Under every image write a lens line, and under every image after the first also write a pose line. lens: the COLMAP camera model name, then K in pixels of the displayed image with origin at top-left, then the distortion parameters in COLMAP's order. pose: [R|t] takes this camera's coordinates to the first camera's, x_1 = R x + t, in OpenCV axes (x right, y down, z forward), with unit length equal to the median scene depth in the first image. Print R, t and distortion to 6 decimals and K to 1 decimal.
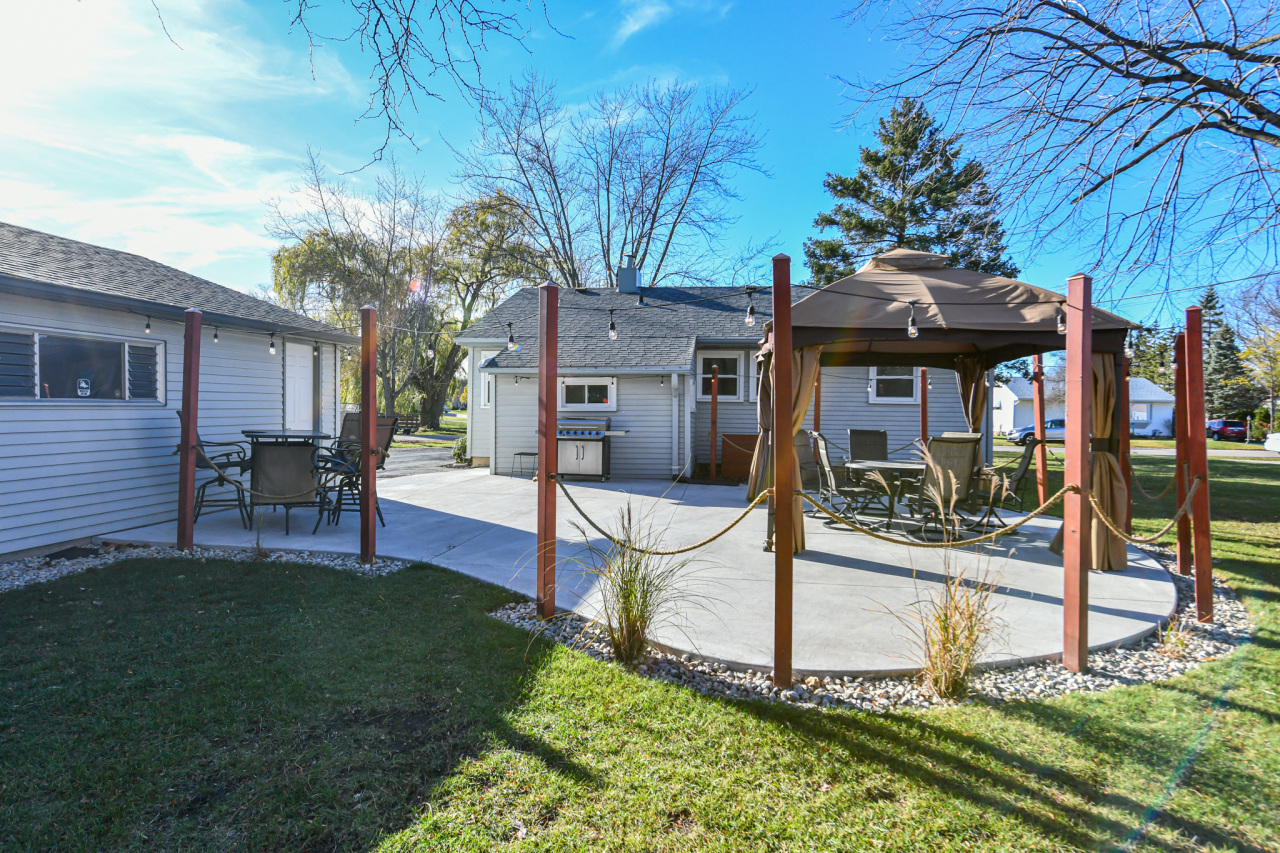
lens RADIAL K [[697.8, 0, 639.9], [0, 697.8, 415.8], [0, 0, 1]] dist [-0.019292, -0.000136]
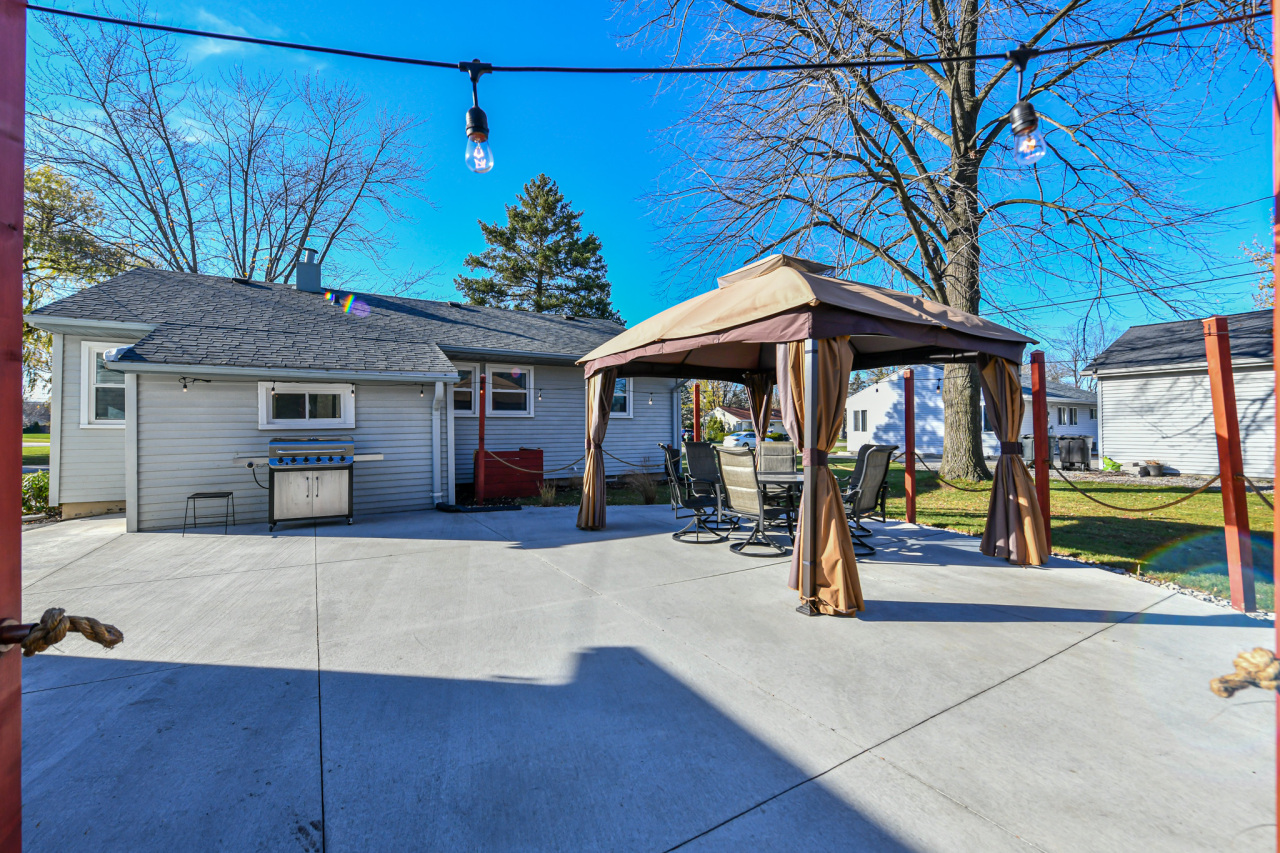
lens RADIAL K [[521.7, 0, 641.9], [0, 521.7, 423.6], [0, 0, 1]] dist [-0.013210, -0.000220]
pose [[0.775928, -0.011067, 0.630725, -0.145008], [0.019766, 0.999782, -0.006775, -0.001795], [-0.630512, 0.017724, 0.775977, 0.344246]]
